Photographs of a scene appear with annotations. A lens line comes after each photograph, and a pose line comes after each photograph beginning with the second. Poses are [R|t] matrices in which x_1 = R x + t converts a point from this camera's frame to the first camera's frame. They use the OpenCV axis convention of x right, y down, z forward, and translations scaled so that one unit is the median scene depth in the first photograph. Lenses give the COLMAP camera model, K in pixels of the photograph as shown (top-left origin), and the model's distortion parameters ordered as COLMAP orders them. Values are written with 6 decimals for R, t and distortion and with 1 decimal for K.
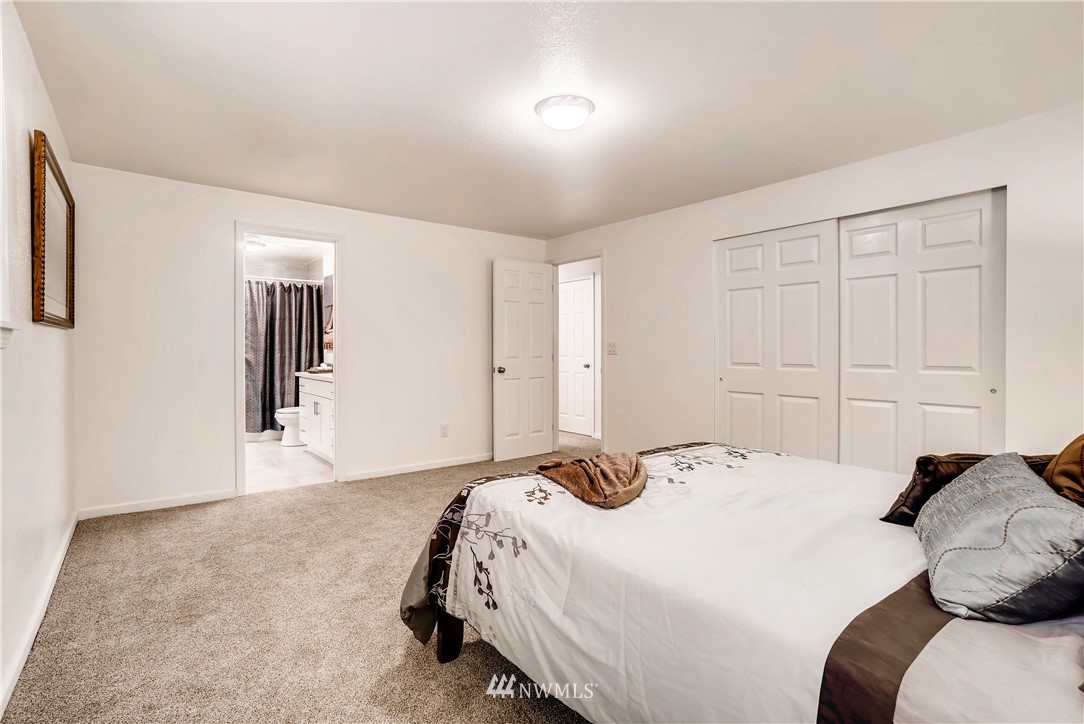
lens RADIAL K [[525.0, 0, 539.7], [0, 525.0, 356.6], [0, 0, 1]] dist [-0.004335, -0.000246]
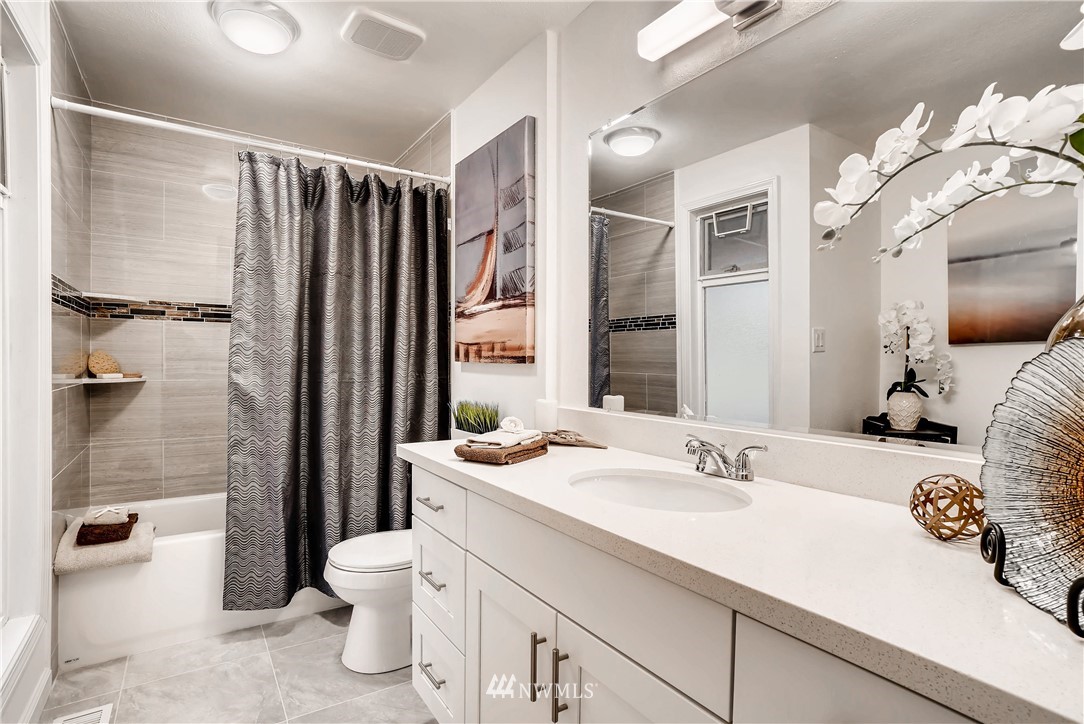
lens RADIAL K [[525.0, 0, 543.8], [0, 525.0, 366.4], [0, 0, 1]] dist [-0.004335, -0.000246]
pose [[0.996895, -0.004363, -0.078617, -0.333814], [0.002718, 0.999775, -0.021021, -0.002566], [0.078691, 0.020742, 0.996683, 0.668073]]
